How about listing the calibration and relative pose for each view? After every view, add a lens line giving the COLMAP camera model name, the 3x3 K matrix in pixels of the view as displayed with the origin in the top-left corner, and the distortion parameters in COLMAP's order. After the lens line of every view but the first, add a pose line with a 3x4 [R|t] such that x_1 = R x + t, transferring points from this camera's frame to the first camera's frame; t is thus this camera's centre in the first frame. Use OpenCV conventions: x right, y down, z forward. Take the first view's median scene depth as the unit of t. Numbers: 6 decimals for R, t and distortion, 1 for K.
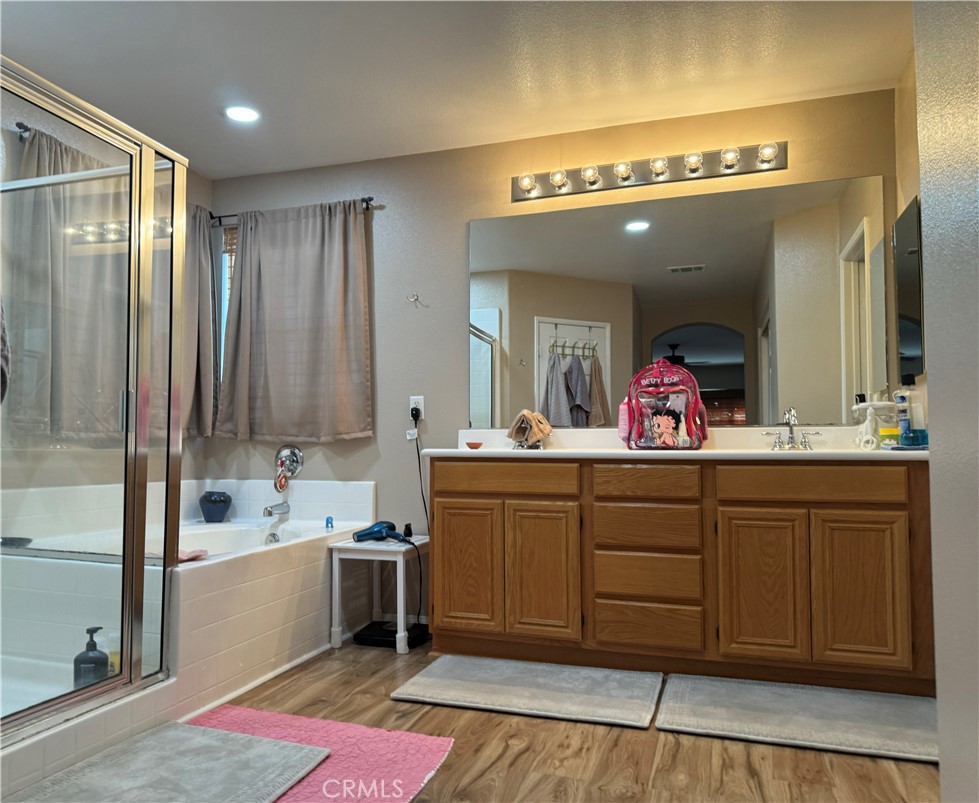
lens RADIAL K [[726.3, 0, 489.5], [0, 726.3, 401.5], [0, 0, 1]] dist [0.000152, 0.000740]
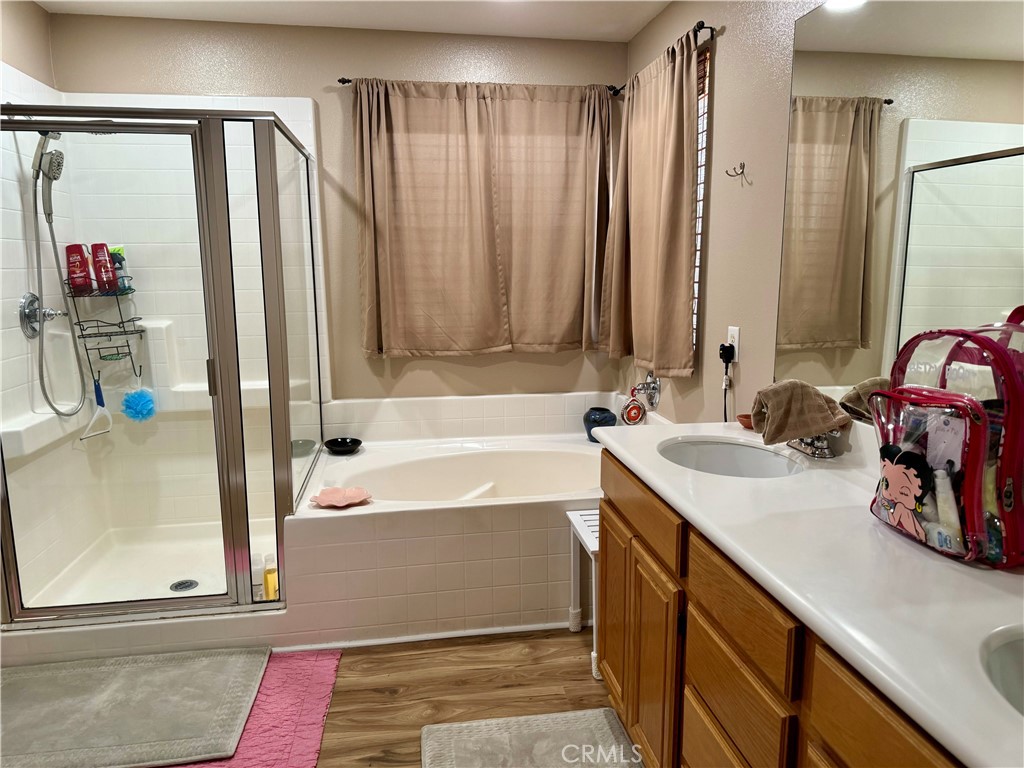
lens RADIAL K [[721.7, 0, 512.0], [0, 721.7, 384.0], [0, 0, 1]] dist [0.131674, -0.199017]
pose [[0.460821, 0.138812, -0.876570, 0.526364], [0.054053, 0.981469, 0.183840, -0.118130], [0.885845, -0.132099, 0.444778, 0.670792]]
